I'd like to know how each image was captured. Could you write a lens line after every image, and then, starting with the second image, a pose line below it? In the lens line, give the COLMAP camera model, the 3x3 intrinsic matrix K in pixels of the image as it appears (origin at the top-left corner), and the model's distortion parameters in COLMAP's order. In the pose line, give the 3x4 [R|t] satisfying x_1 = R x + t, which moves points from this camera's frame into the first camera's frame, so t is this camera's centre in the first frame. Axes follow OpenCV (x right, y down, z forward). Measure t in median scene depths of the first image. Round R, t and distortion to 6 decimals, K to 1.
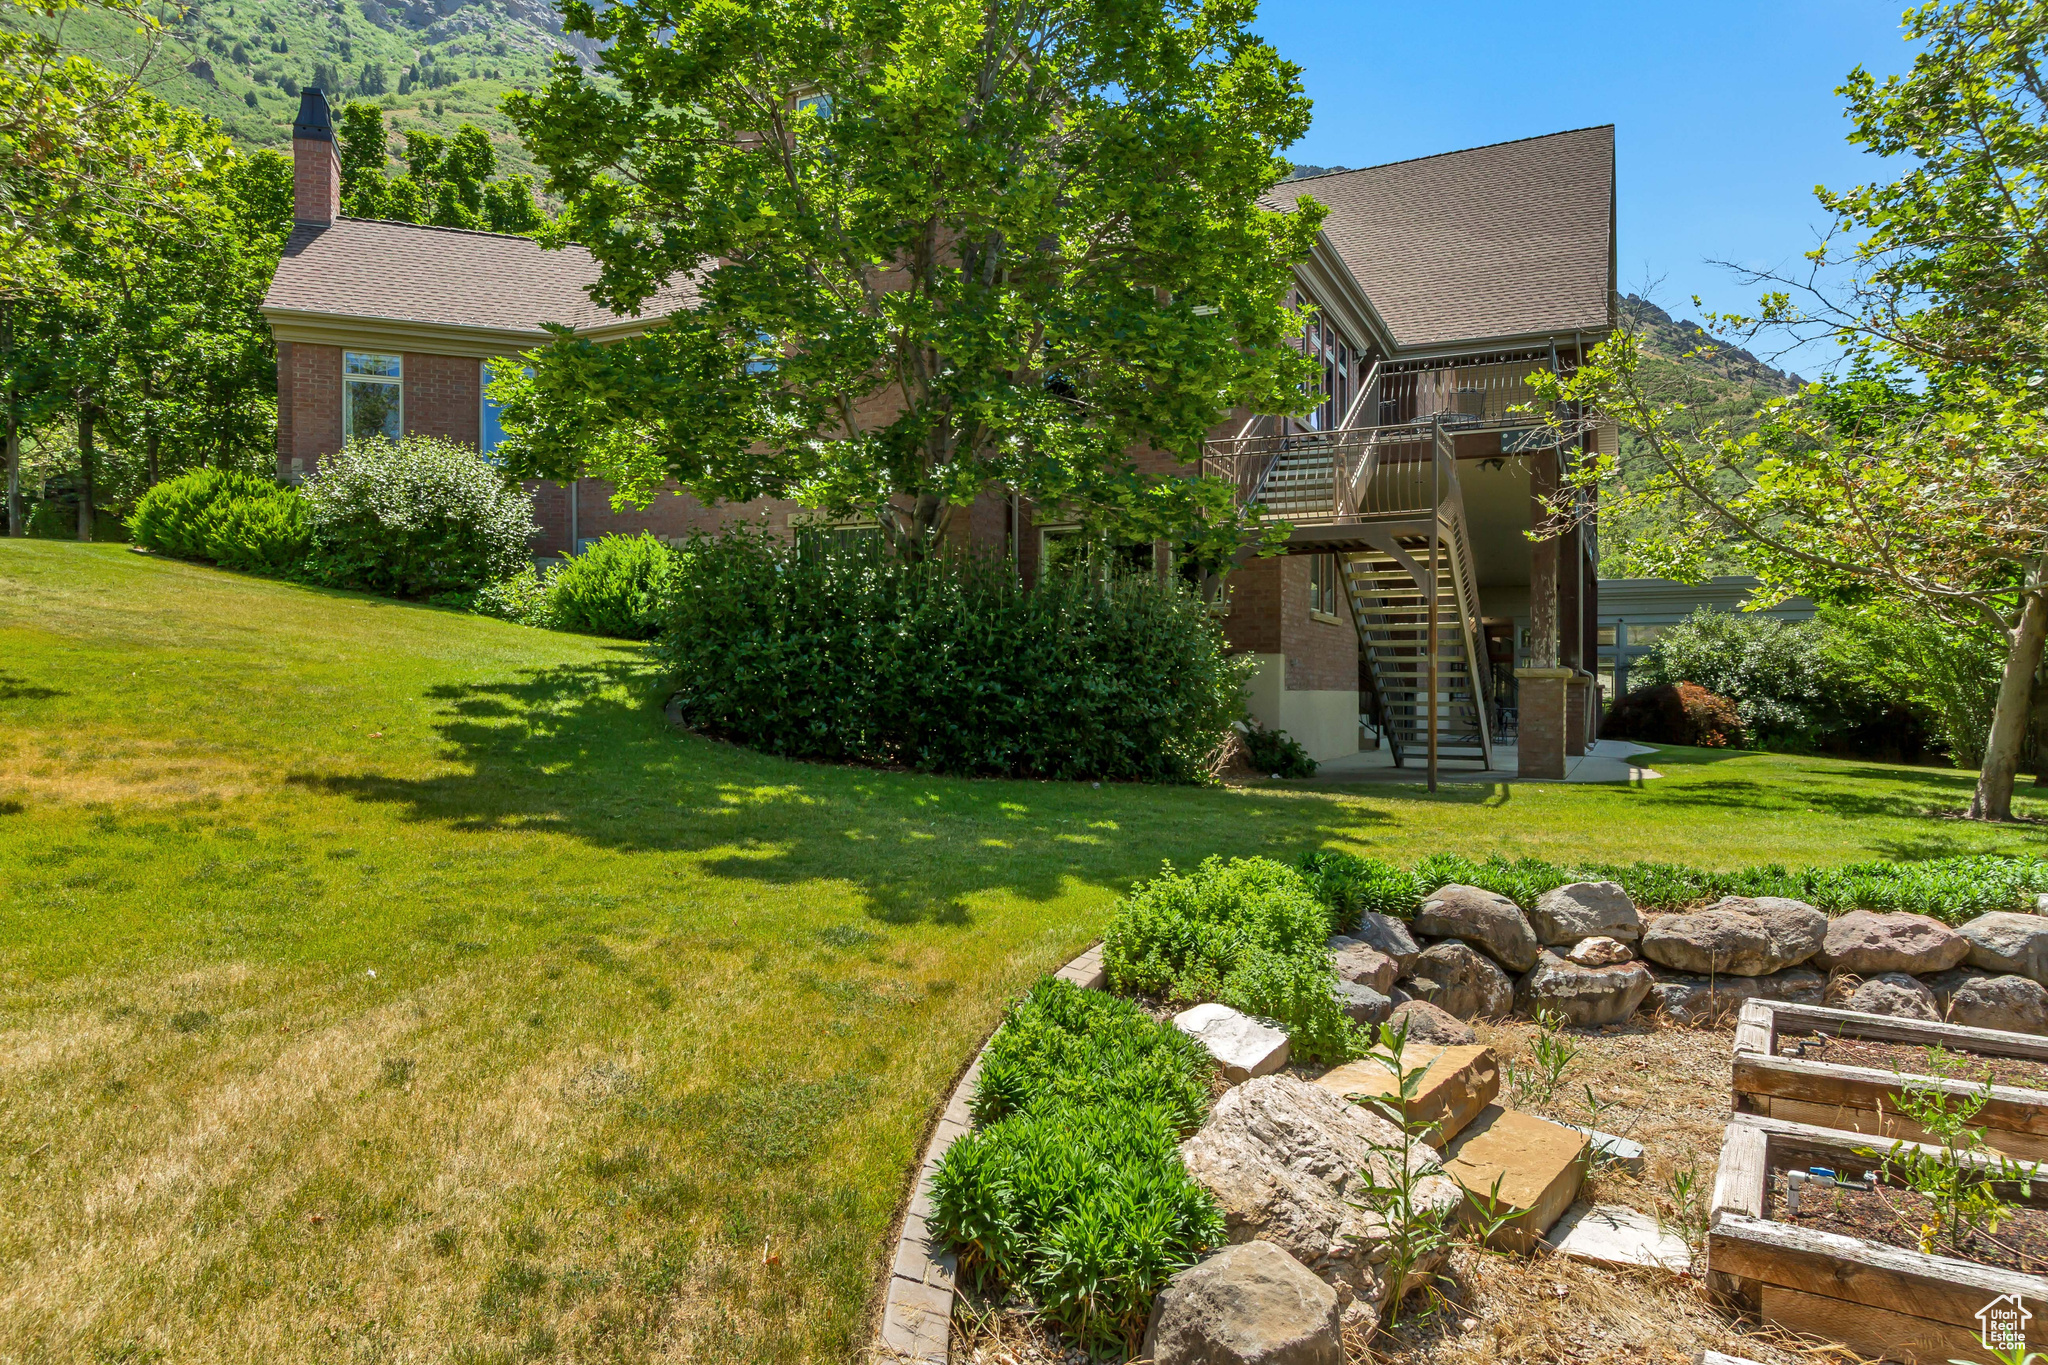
lens RADIAL K [[1299.3, 0, 1022.9], [0, 1299.3, 689.8], [0, 0, 1]] dist [0.016206, -0.000359]
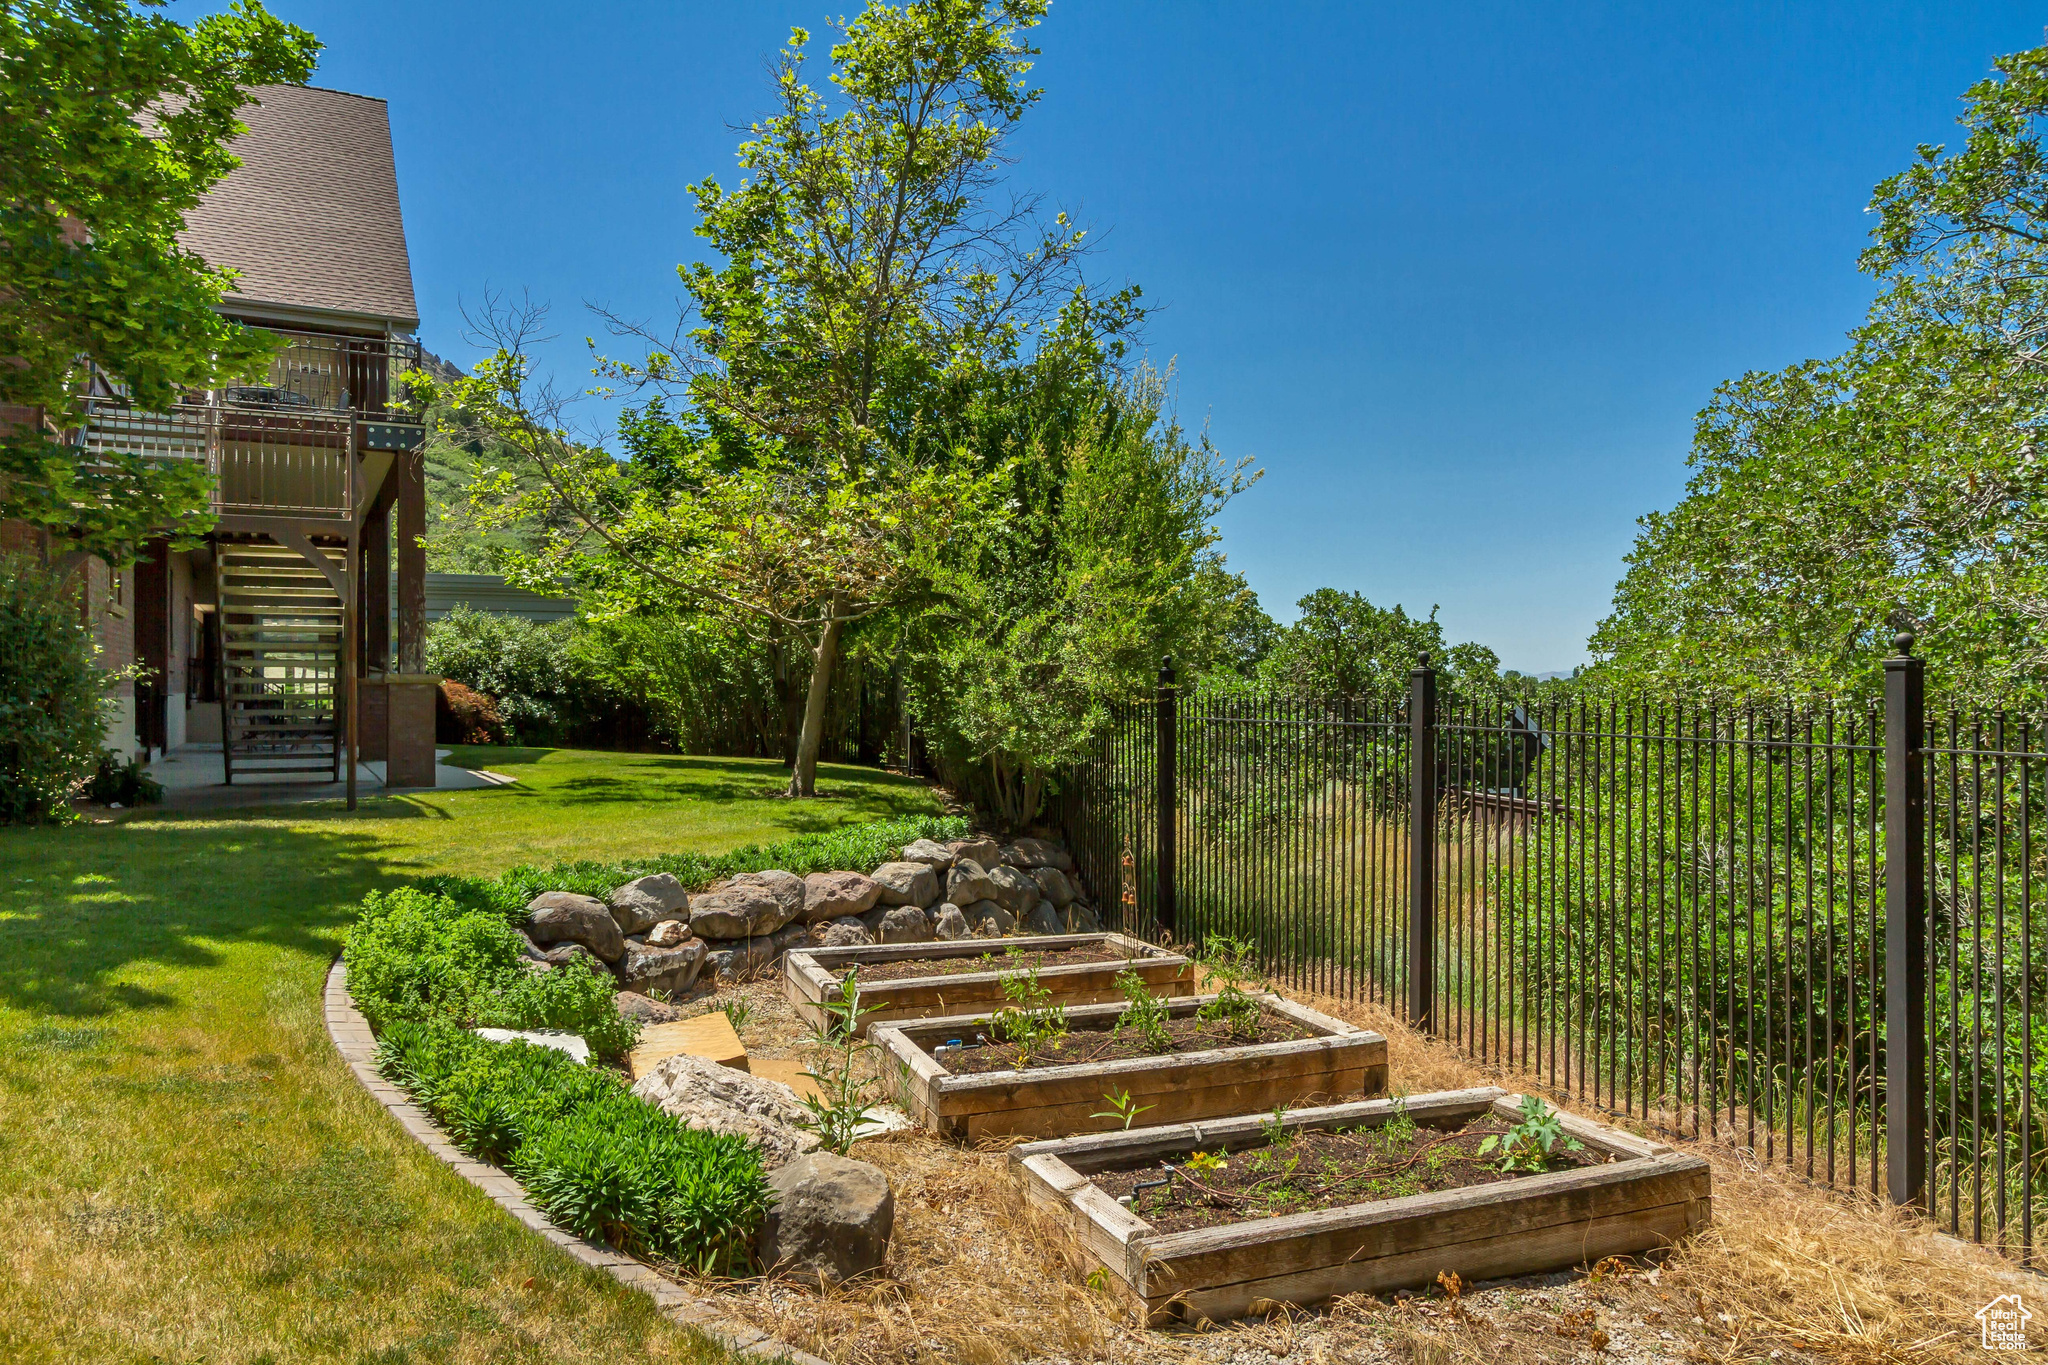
lens RADIAL K [[1427.5, 0, 1024.6], [0, 1427.5, 676.3], [0, 0, 1]] dist [0.007094, -0.000781]
pose [[0.599552, -0.002620, 0.800332, -0.381265], [0.003978, 0.999992, 0.000293, -0.027453], [-0.800326, 0.003008, 0.599557, -0.019145]]
